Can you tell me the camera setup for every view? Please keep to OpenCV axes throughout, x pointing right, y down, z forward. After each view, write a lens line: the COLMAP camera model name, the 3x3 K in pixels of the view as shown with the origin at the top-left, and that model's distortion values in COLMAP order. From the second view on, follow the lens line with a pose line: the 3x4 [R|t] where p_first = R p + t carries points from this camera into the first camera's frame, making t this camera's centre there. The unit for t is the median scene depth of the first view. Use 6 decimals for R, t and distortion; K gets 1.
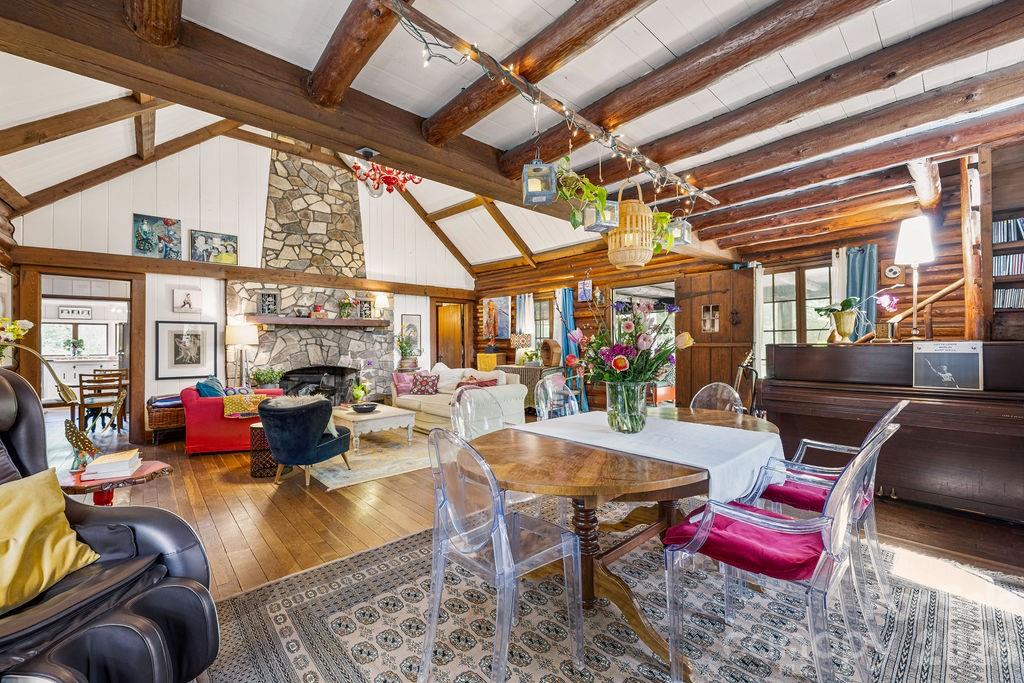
lens RADIAL K [[408.8, 0, 513.0], [0, 408.8, 342.1], [0, 0, 1]] dist [-0.007848, 0.000897]
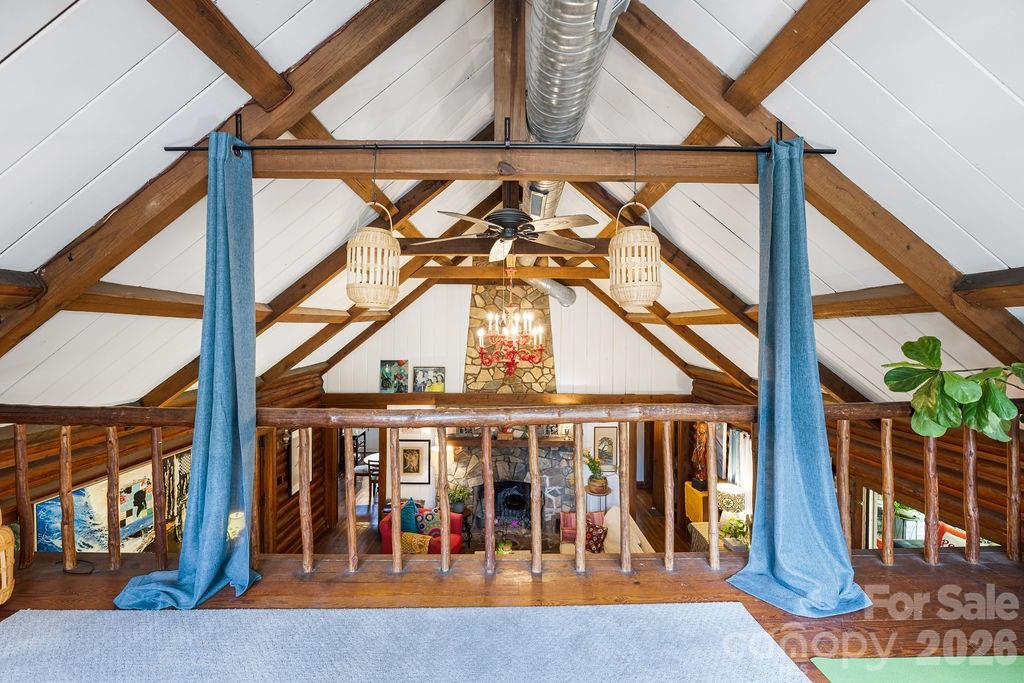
lens RADIAL K [[408.8, 0, 512.3], [0, 408.8, 335.2], [0, 0, 1]] dist [-0.007848, 0.000897]
pose [[0.748866, 0.017037, -0.662502, 0.237721], [-0.010675, 0.999850, 0.013645, -0.343293], [0.662635, -0.003146, 0.748936, 0.219851]]
